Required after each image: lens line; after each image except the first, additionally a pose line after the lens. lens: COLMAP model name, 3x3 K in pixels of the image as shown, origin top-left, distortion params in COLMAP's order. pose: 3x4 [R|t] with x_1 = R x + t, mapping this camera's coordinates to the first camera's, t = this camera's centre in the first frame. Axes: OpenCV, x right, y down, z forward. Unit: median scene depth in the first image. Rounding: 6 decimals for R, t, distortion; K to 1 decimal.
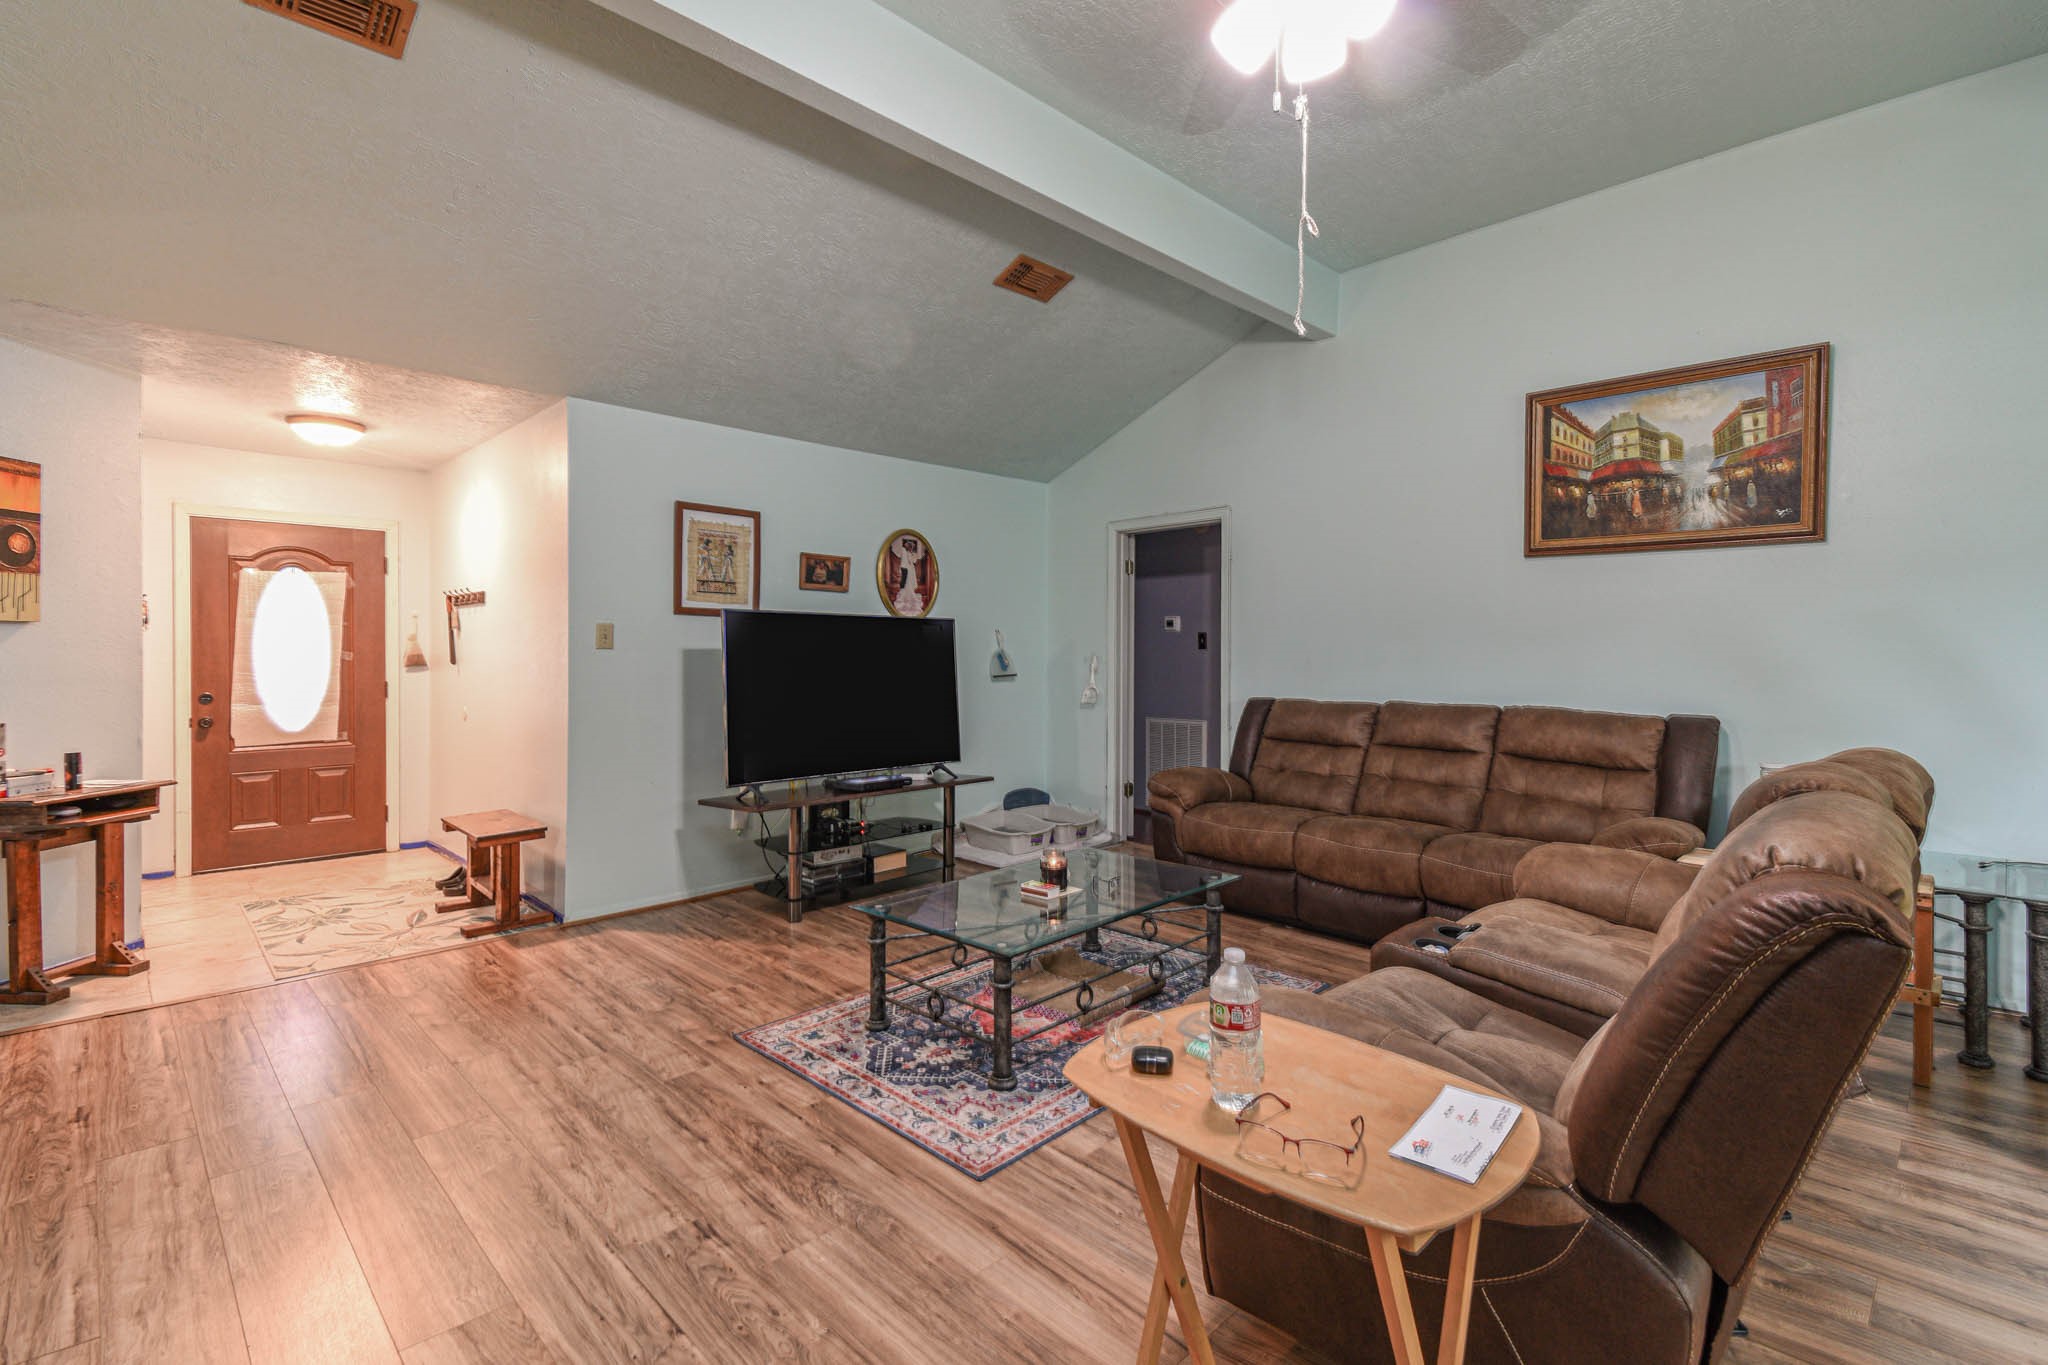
lens RADIAL K [[921.7, 0, 1030.2], [0, 921.7, 667.0], [0, 0, 1]] dist [0.018519, -0.000926]
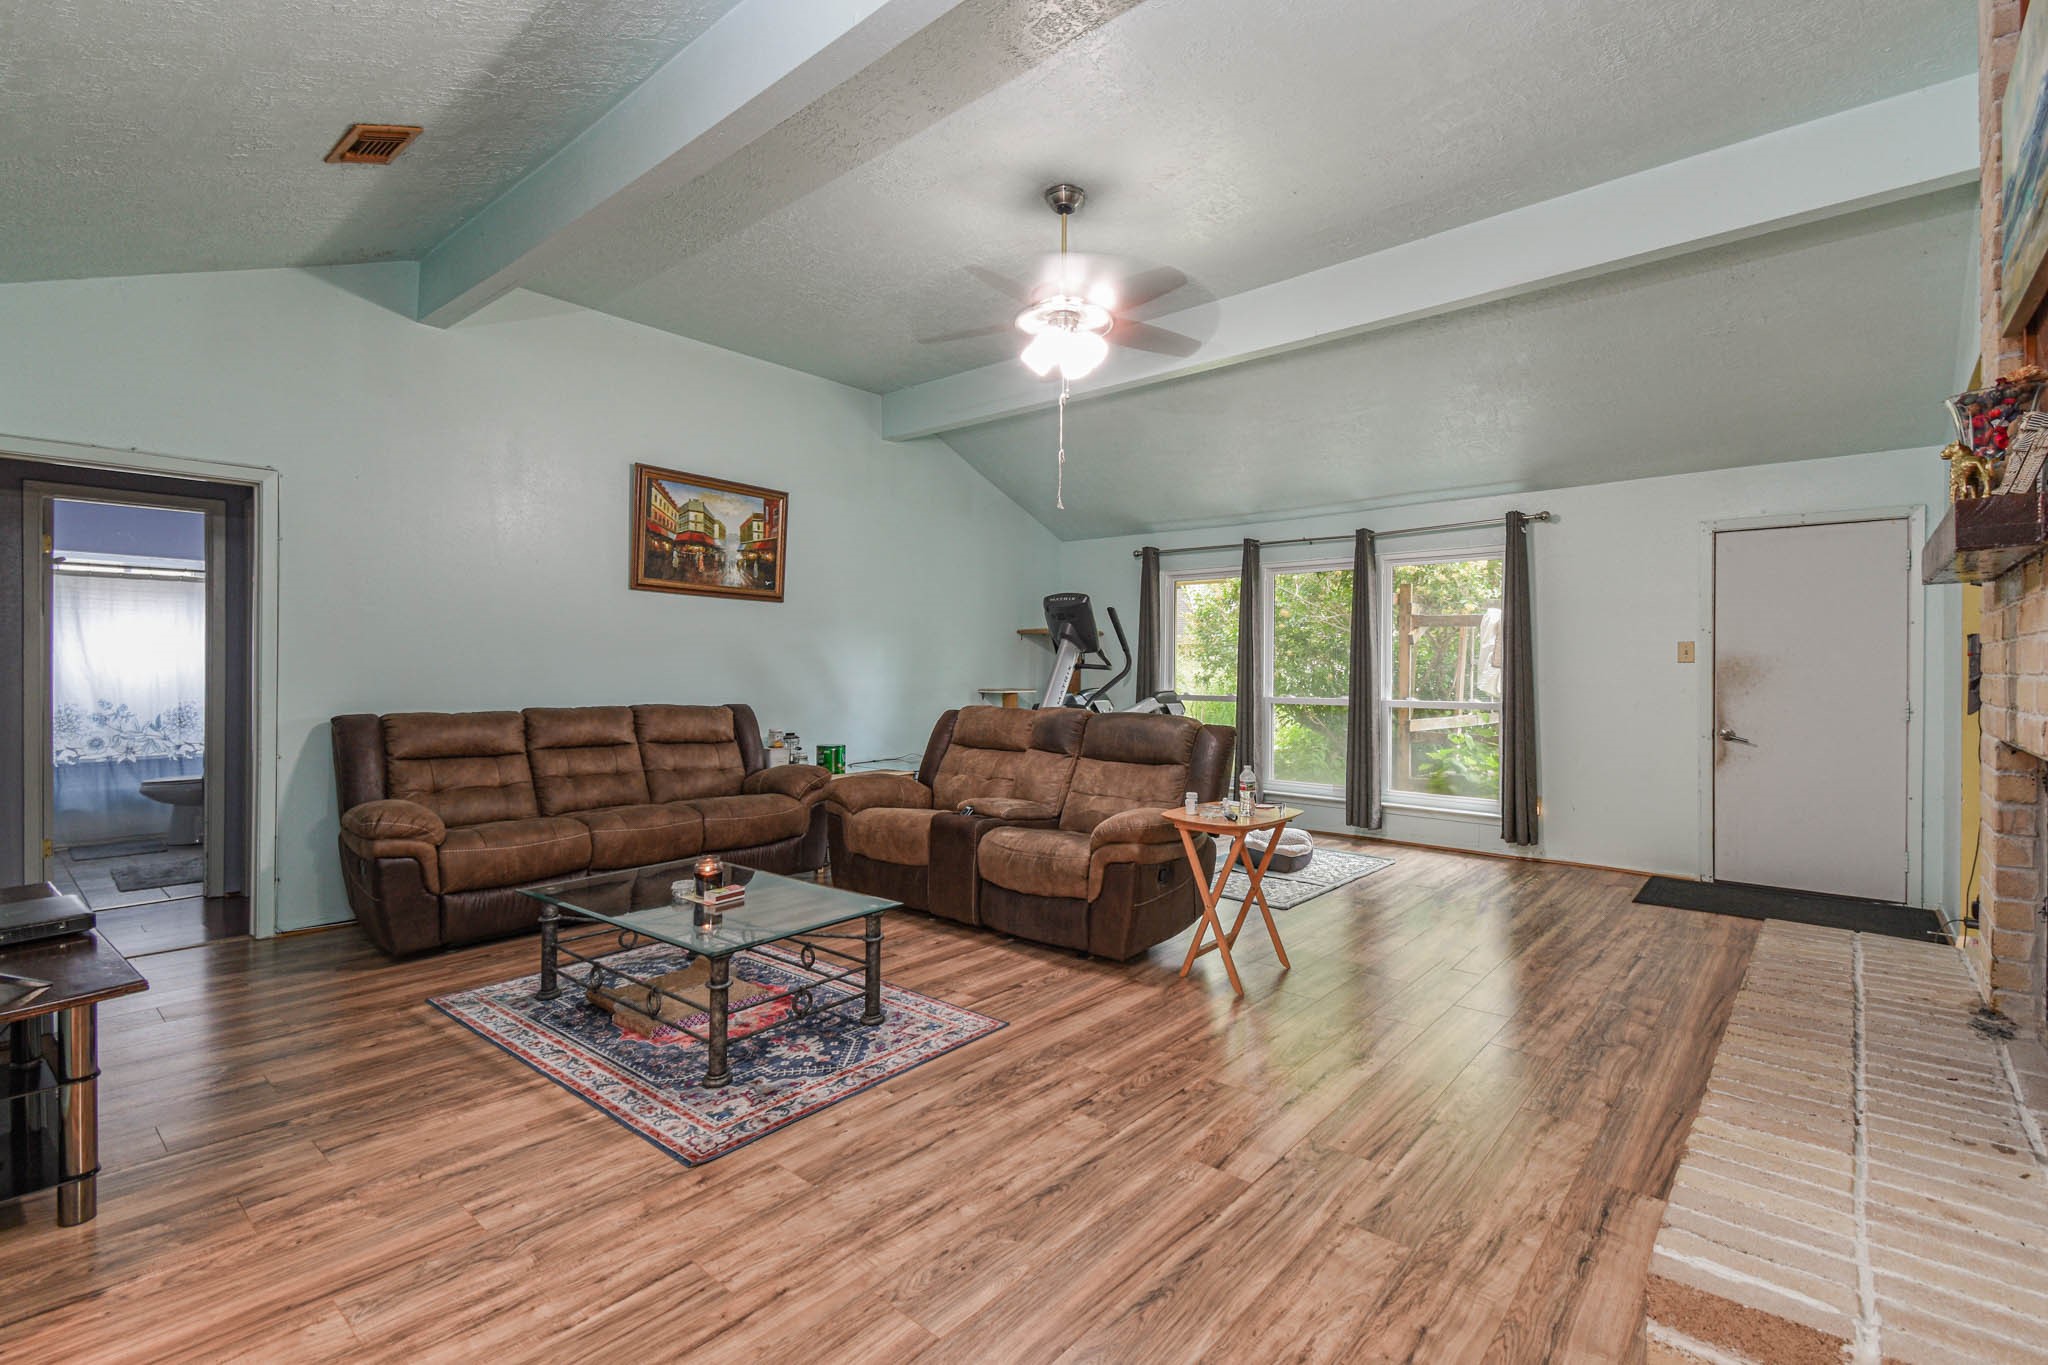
lens RADIAL K [[921.7, 0, 1030.2], [0, 921.7, 667.0], [0, 0, 1]] dist [0.018519, -0.000926]
pose [[-0.080771, 0.002856, 0.996729, -0.929327], [0.008214, 0.999964, -0.002200, -0.004103], [-0.996699, 0.008009, -0.080792, 0.662941]]
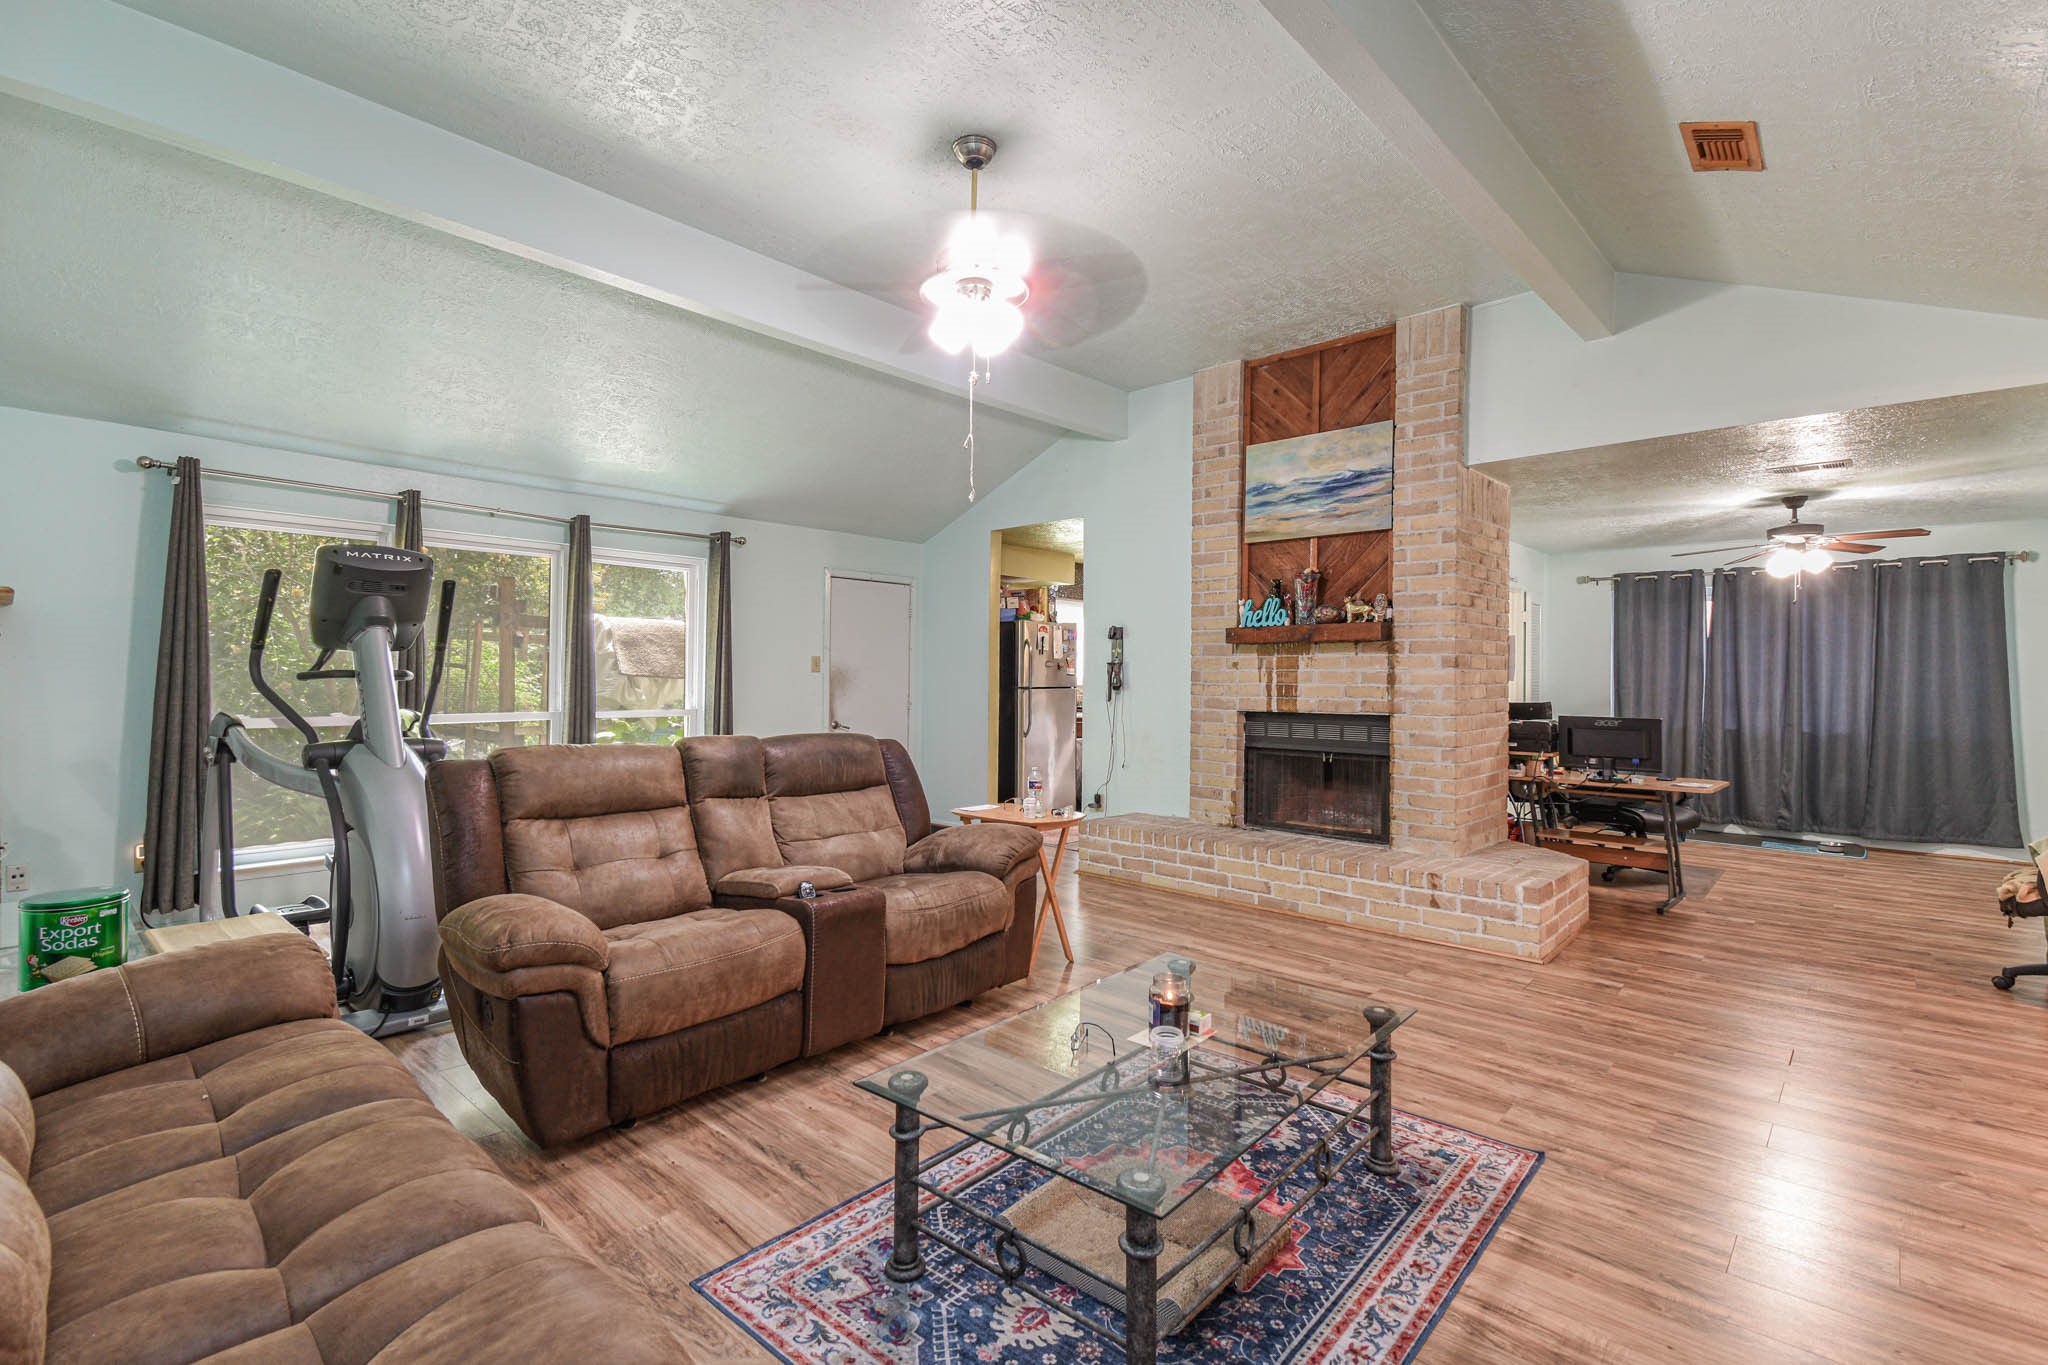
lens RADIAL K [[946.9, 0, 1024.4], [0, 946.9, 670.5], [0, 0, 1]] dist [-0.000526, -0.000530]
pose [[-0.998839, -0.009192, -0.047290, 0.149535], [-0.009532, 0.999930, 0.006962, -0.025031], [0.047222, 0.007404, -0.998857, 1.527472]]
